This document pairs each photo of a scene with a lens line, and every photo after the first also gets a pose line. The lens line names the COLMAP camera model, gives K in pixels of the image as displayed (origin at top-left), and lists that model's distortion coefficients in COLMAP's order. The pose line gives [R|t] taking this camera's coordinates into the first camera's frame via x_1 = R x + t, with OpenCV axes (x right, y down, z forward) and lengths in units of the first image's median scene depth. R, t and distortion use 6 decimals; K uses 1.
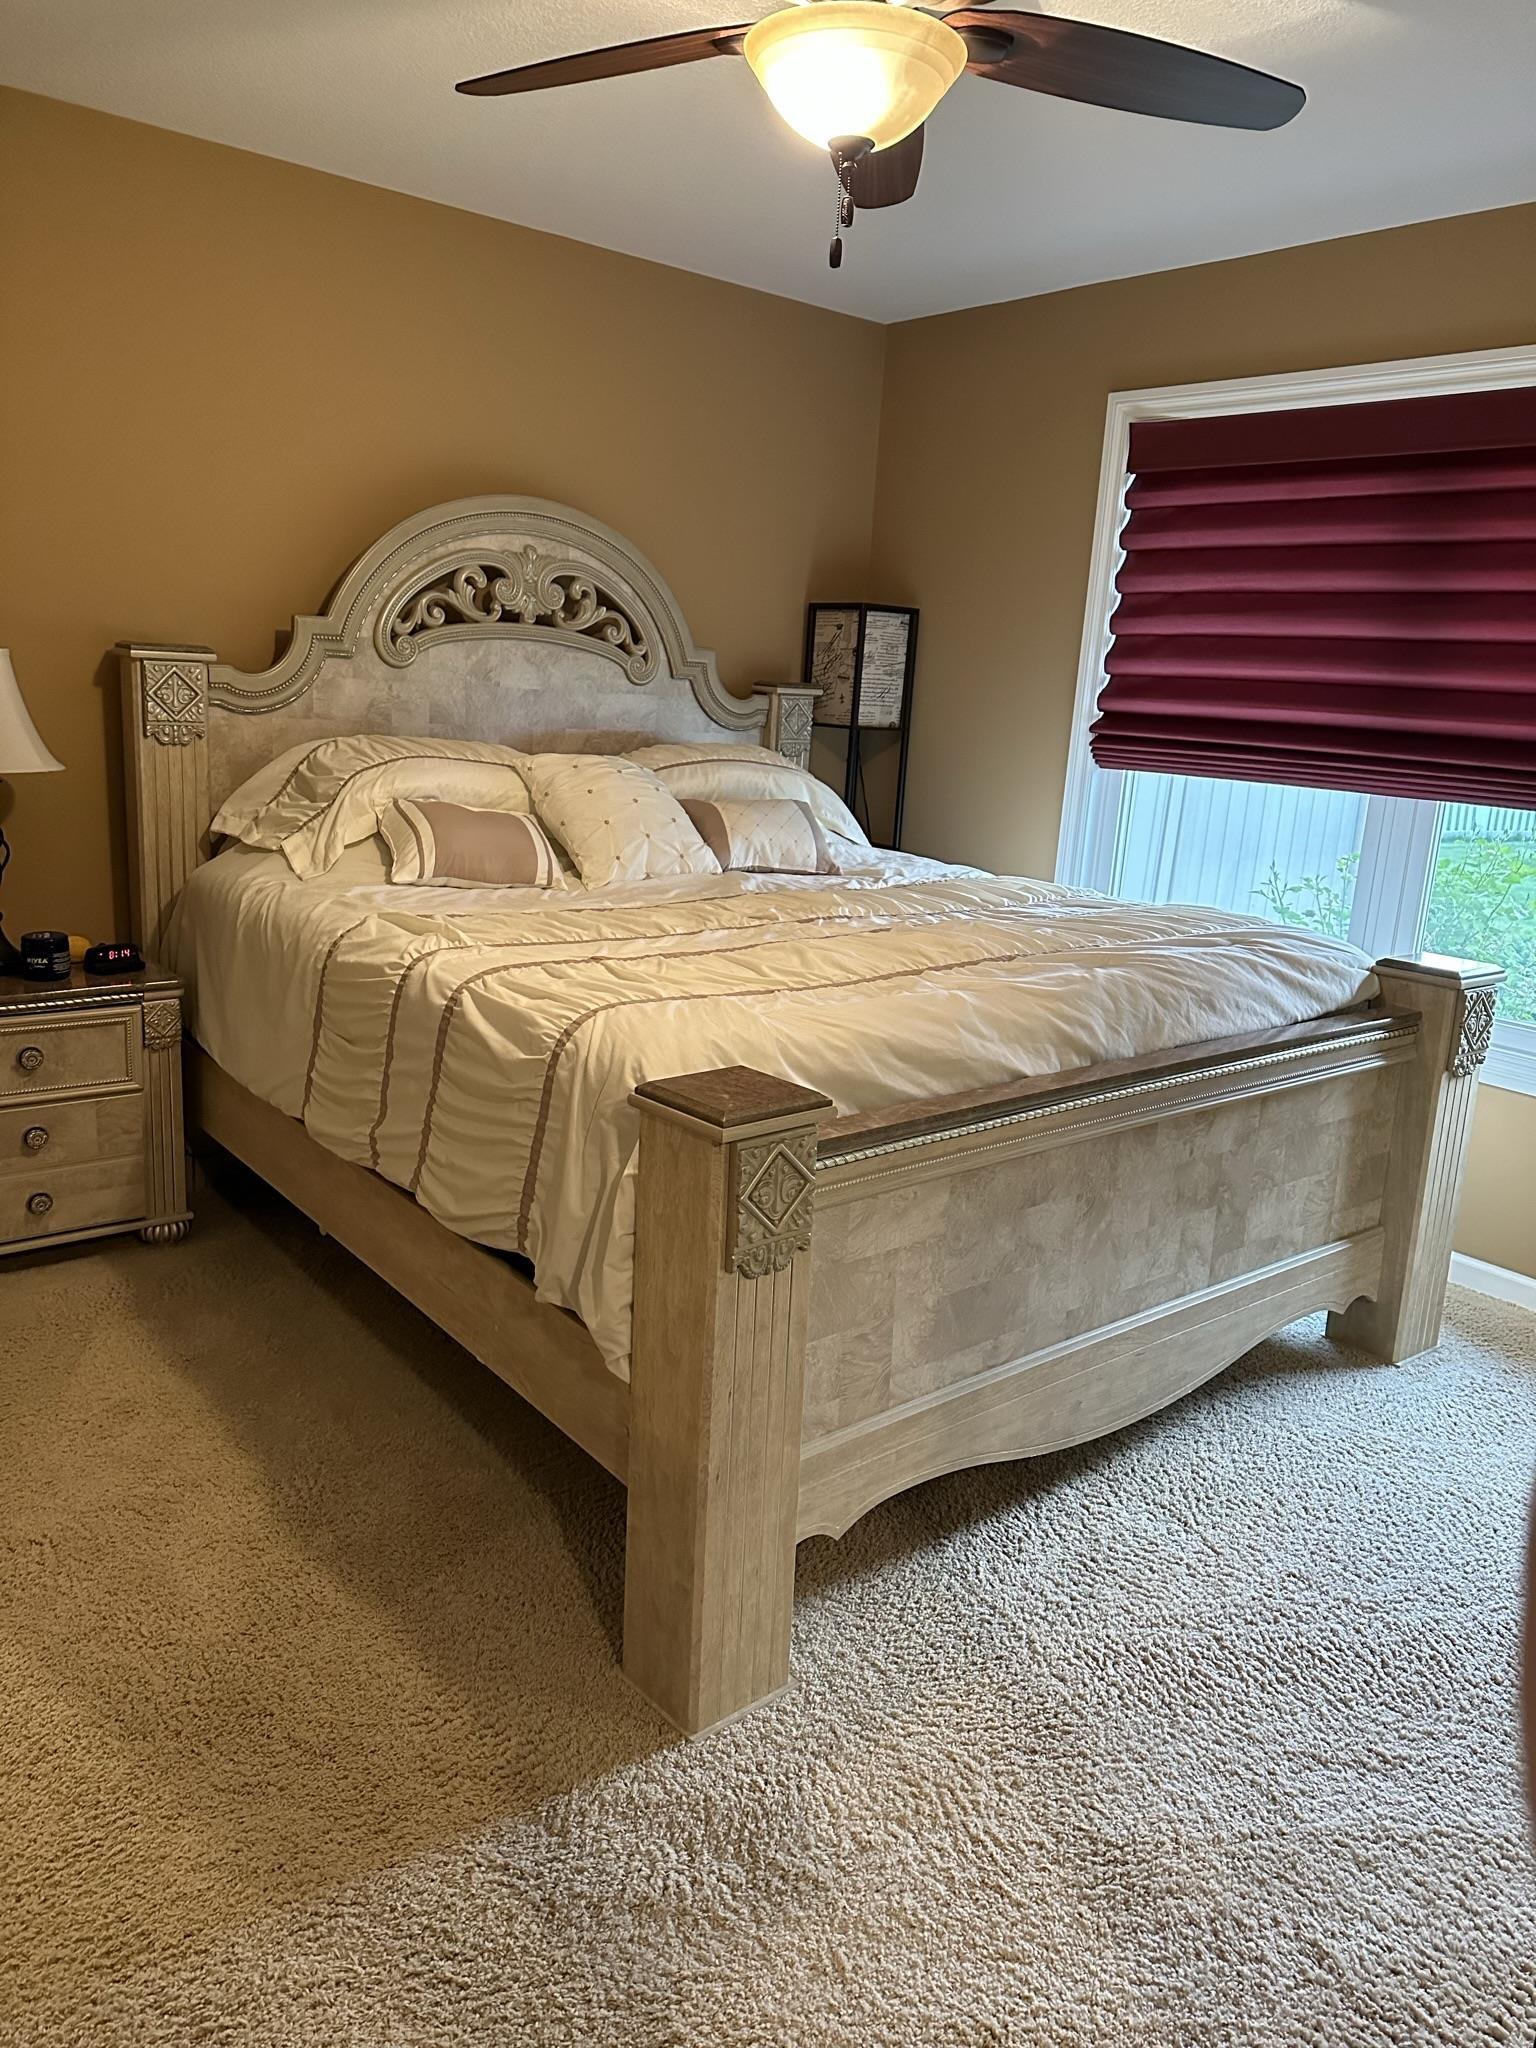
lens RADIAL K [[1466.5, 0, 768.0], [0, 1466.5, 1024.0], [0, 0, 1]] dist [0.103640, -0.144500]
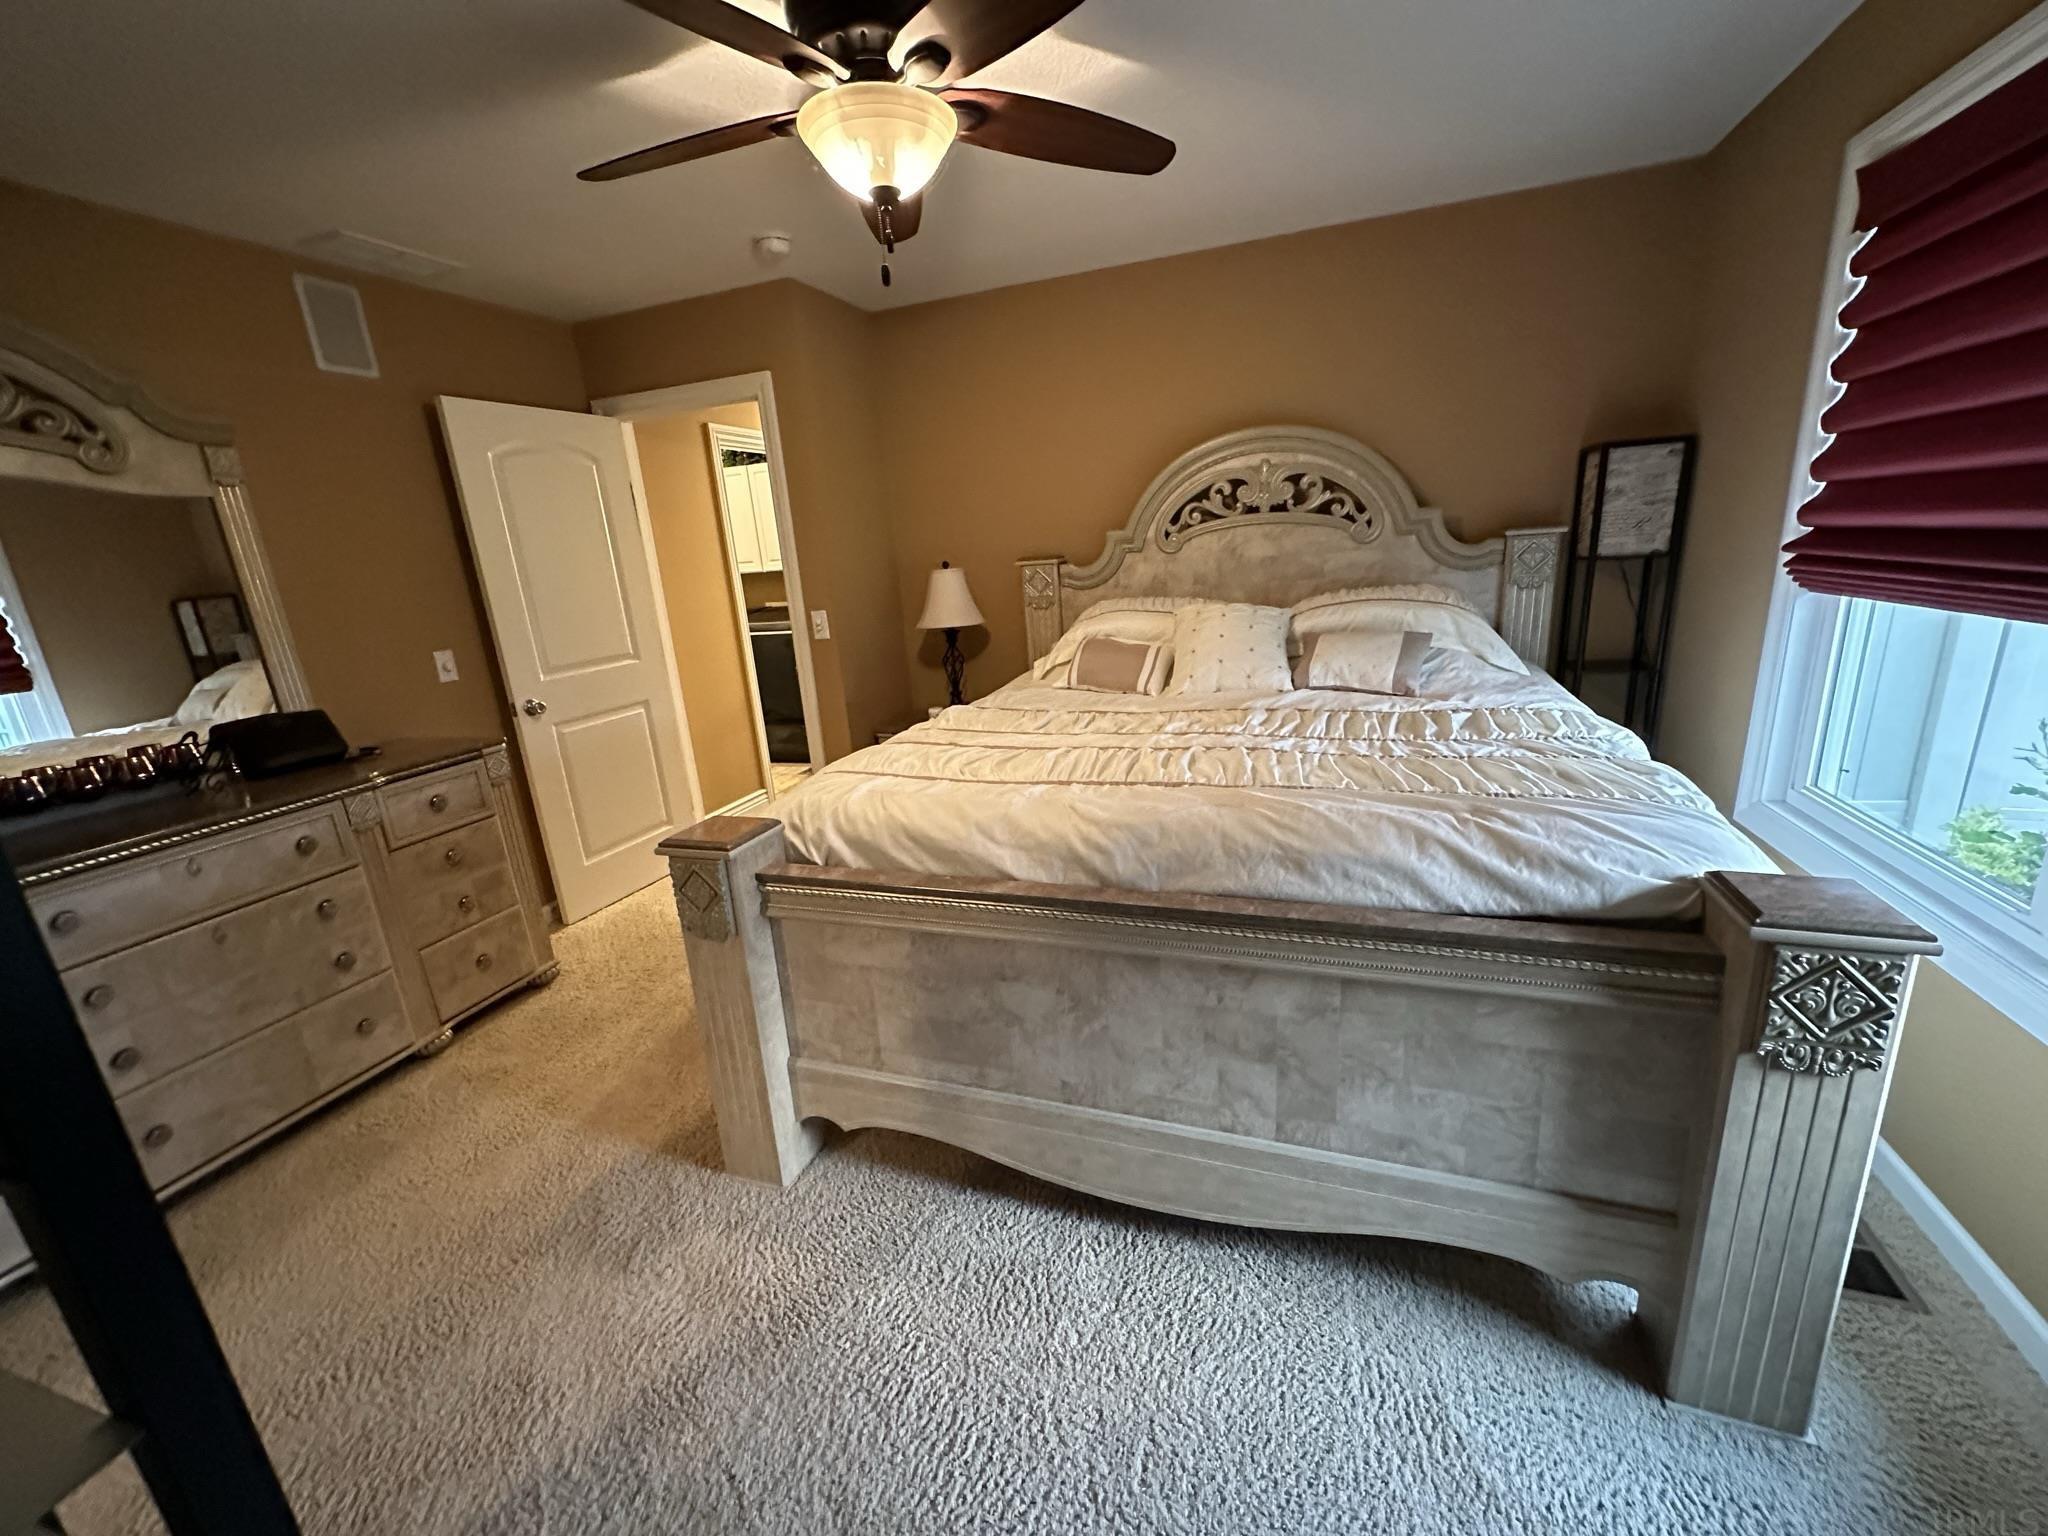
lens RADIAL K [[817.2, 0, 1024.0], [0, 817.2, 768.0], [0, 0, 1]] dist [-0.003019, 0.000865]
pose [[0.486958, 0.139989, -0.862134, 0.488198], [-0.104214, 0.989333, 0.101780, -0.081821], [0.867186, 0.040284, 0.496353, 0.426041]]
